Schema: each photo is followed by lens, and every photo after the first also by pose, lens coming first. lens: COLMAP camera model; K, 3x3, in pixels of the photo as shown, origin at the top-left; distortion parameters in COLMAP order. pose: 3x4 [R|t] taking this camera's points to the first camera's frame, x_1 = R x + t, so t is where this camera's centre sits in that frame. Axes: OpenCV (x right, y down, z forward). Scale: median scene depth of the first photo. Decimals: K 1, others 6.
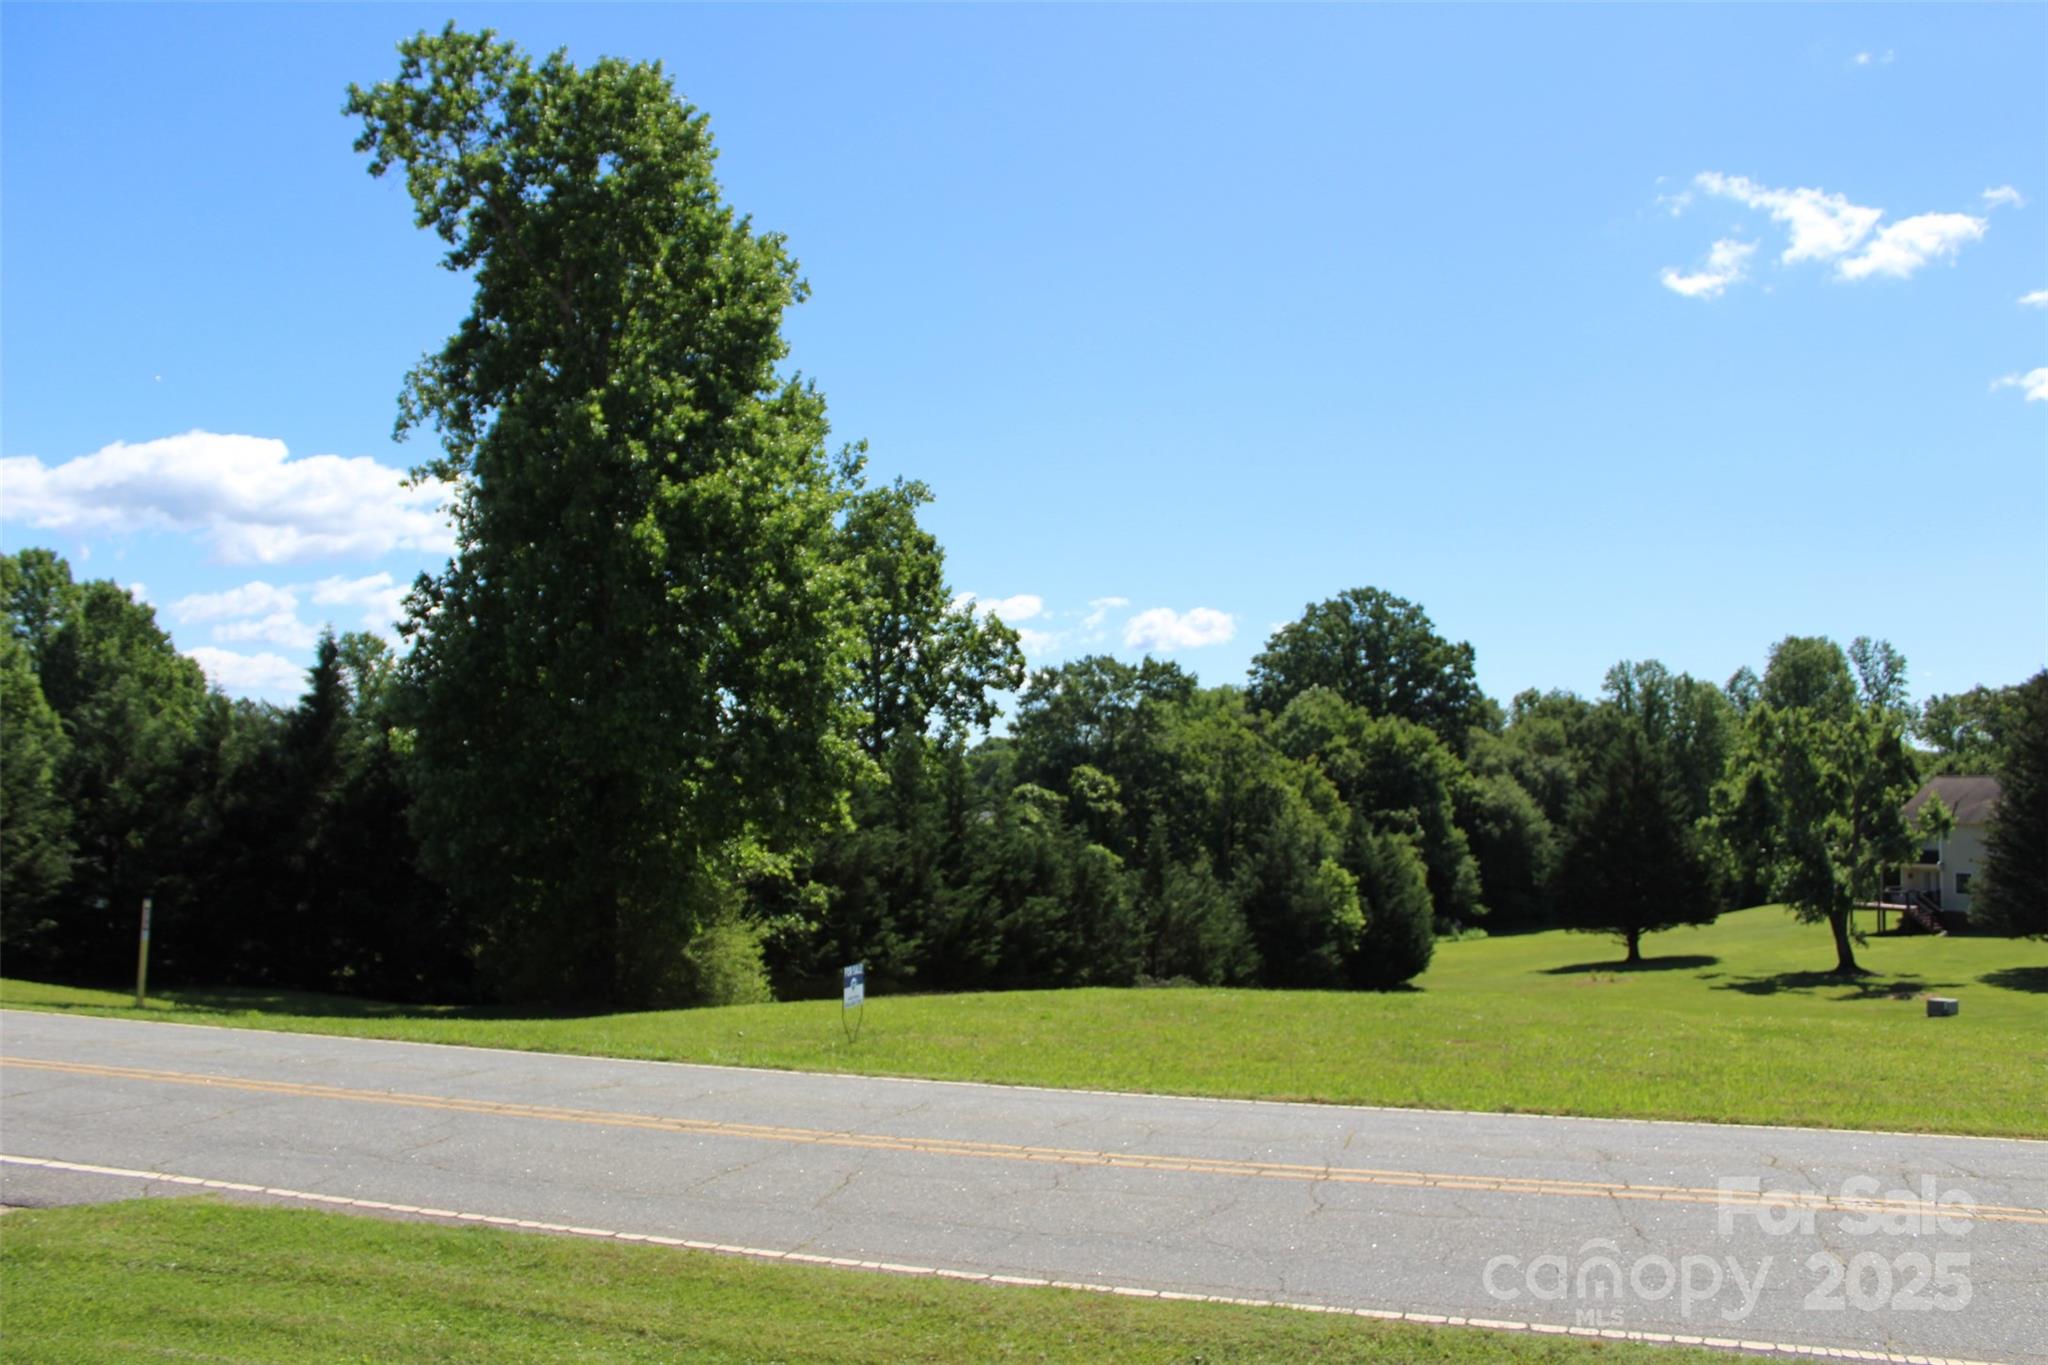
lens RADIAL K [[1722.9, 0, 1024.0], [0, 1722.9, 682.5], [0, 0, 1]] dist [-0.164477, 0.151091]
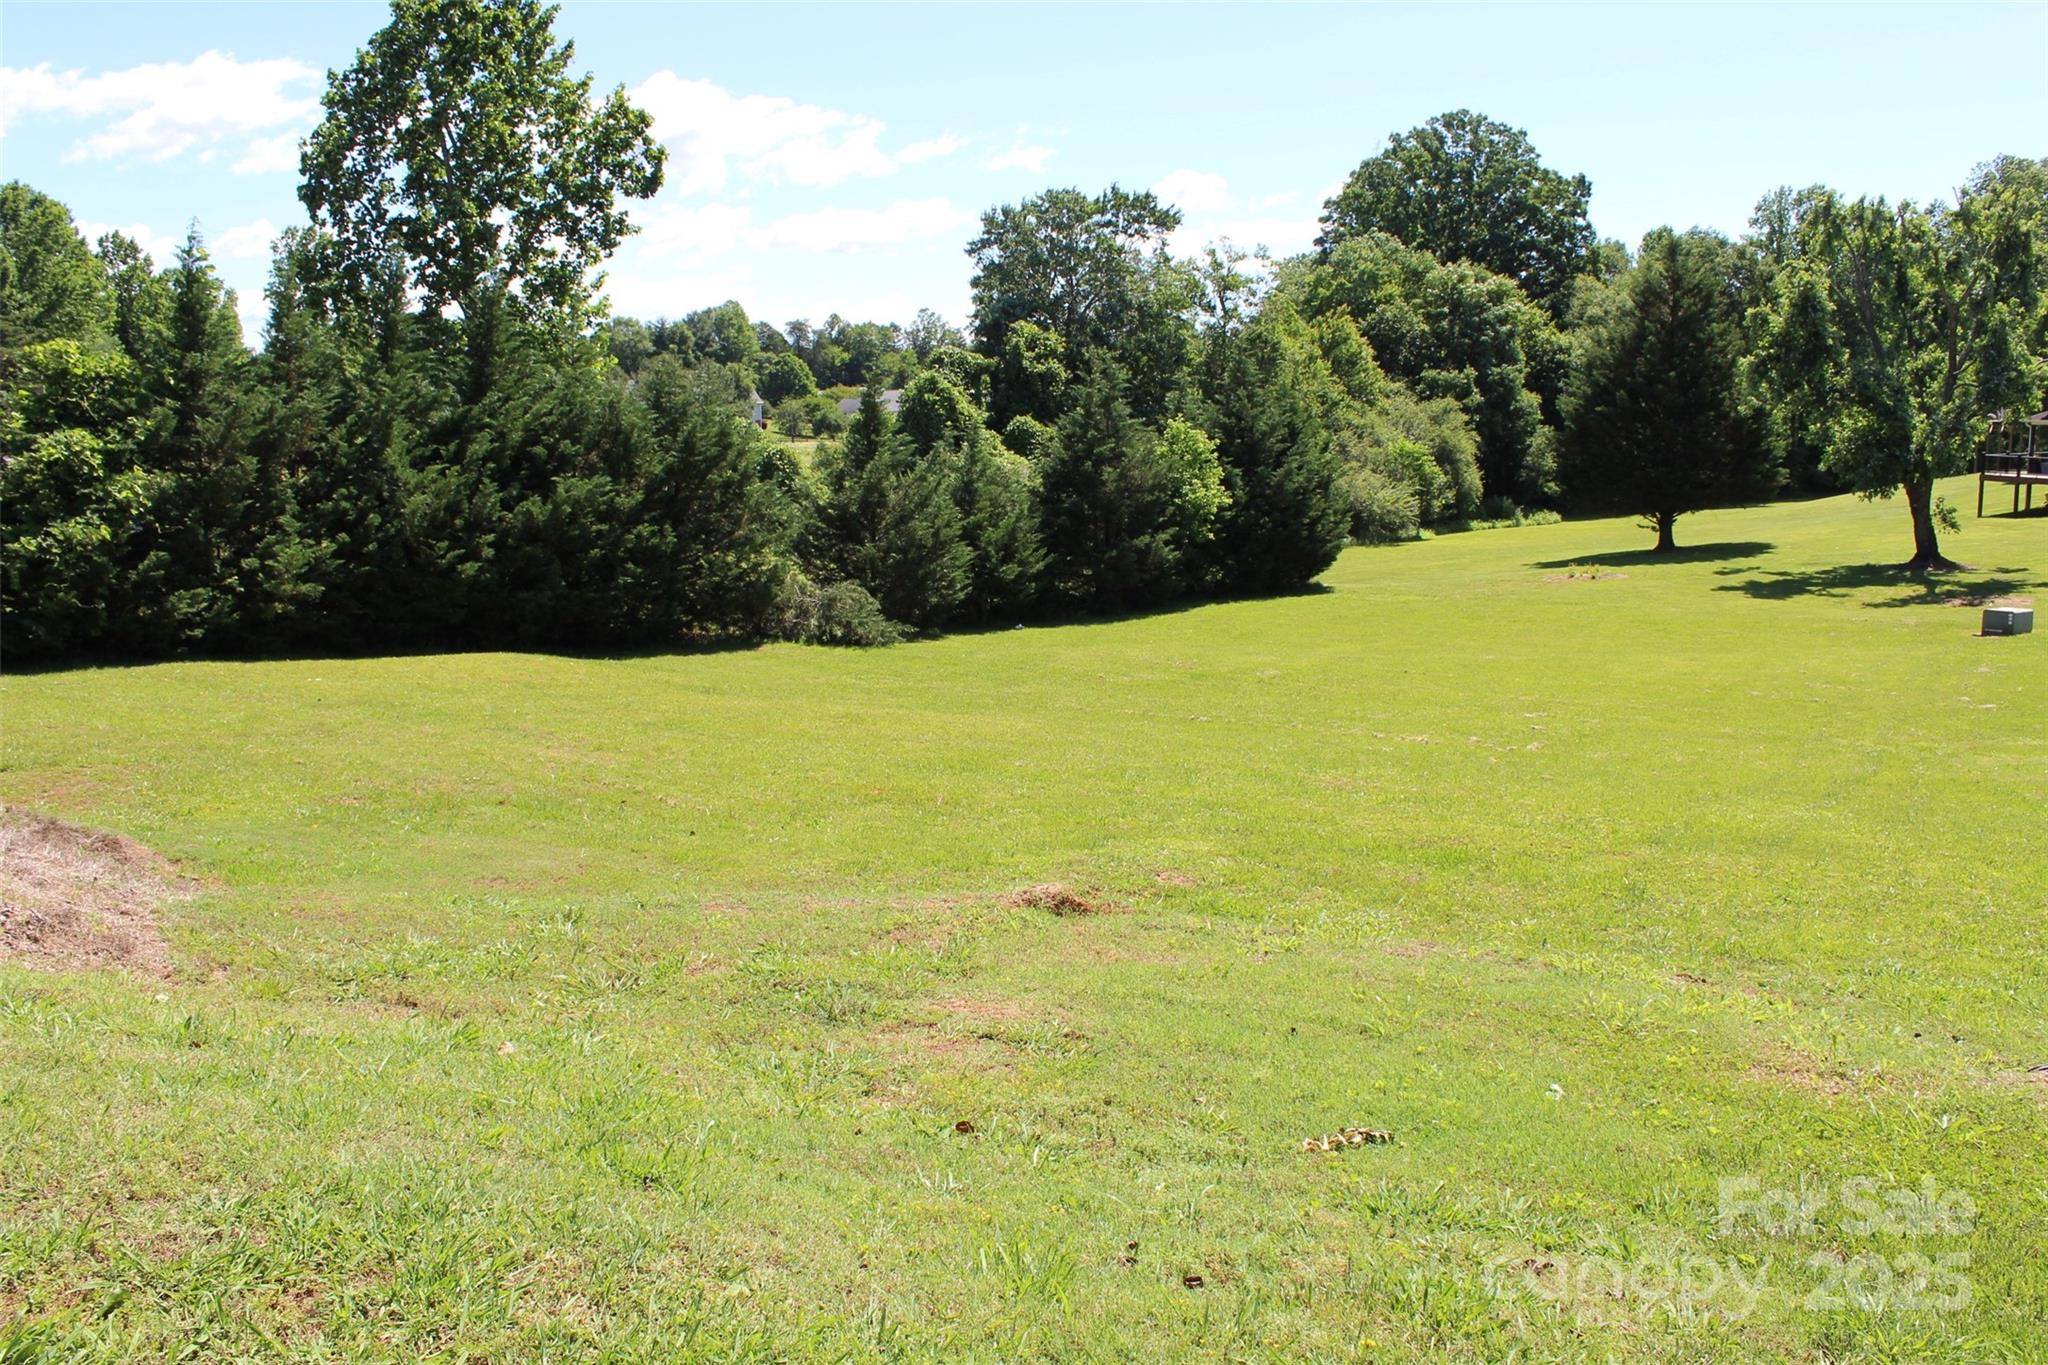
lens RADIAL K [[1722.9, 0, 1024.0], [0, 1722.9, 682.5], [0, 0, 1]] dist [-0.164477, 0.151091]
pose [[0.991544, -0.014497, -0.128959, 0.116291], [0.044139, 0.972167, 0.230094, 0.023437], [0.122034, -0.233840, 0.964586, 0.143043]]
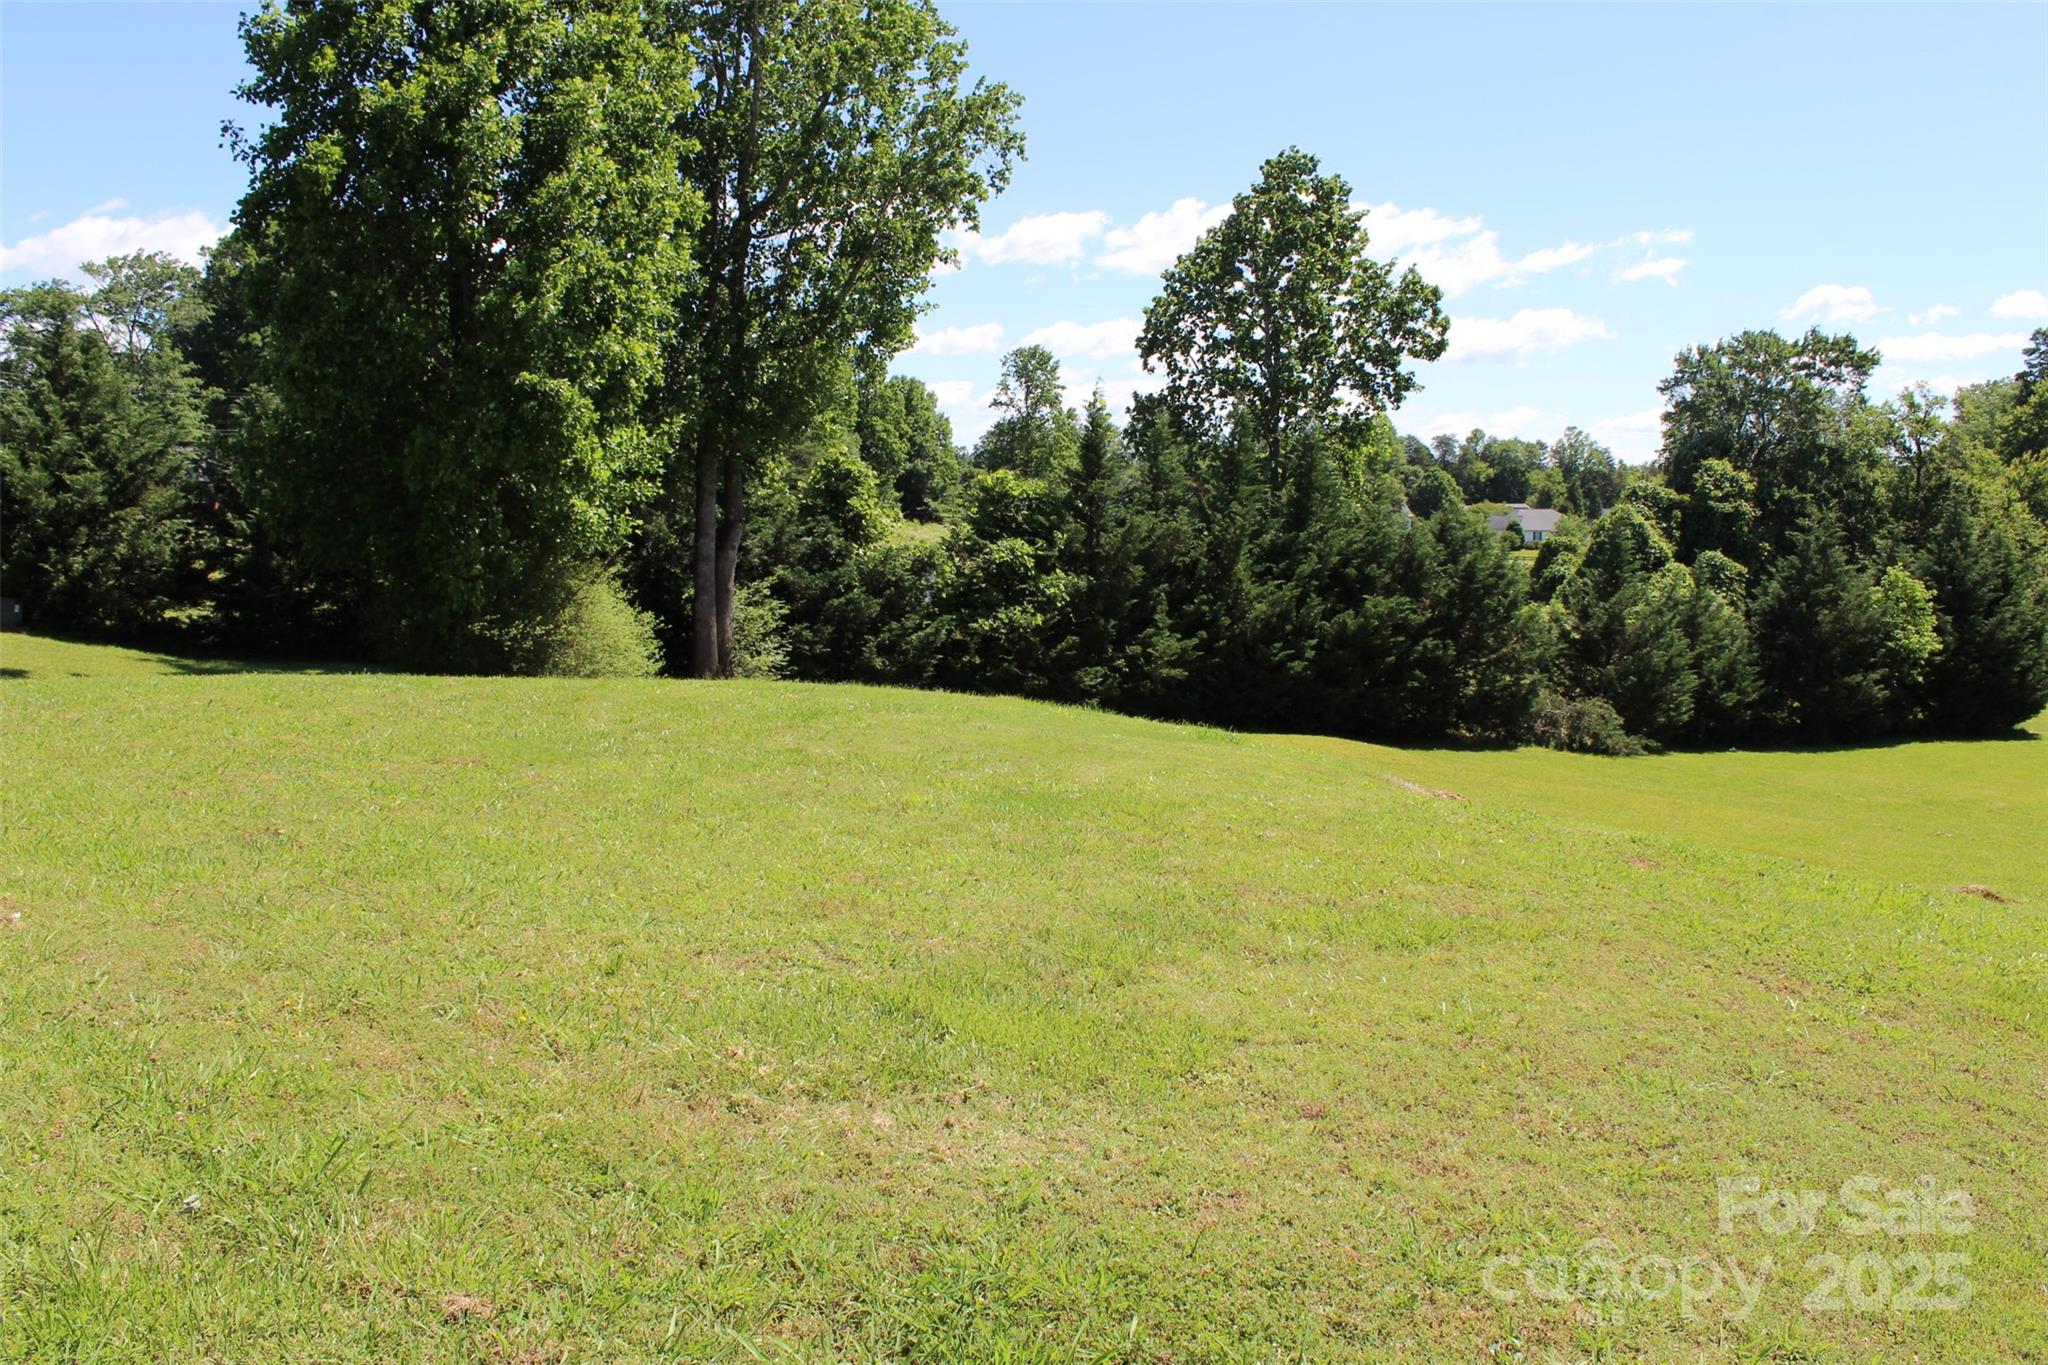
lens RADIAL K [[1724.5, 0, 1024.6], [0, 1724.5, 688.1], [0, 0, 1]] dist [-0.168214, 0.160011]
pose [[0.886151, 0.042793, -0.461416, 0.101430], [0.035454, 0.986547, 0.159585, 0.012318], [0.462038, -0.157775, 0.872713, 0.075507]]
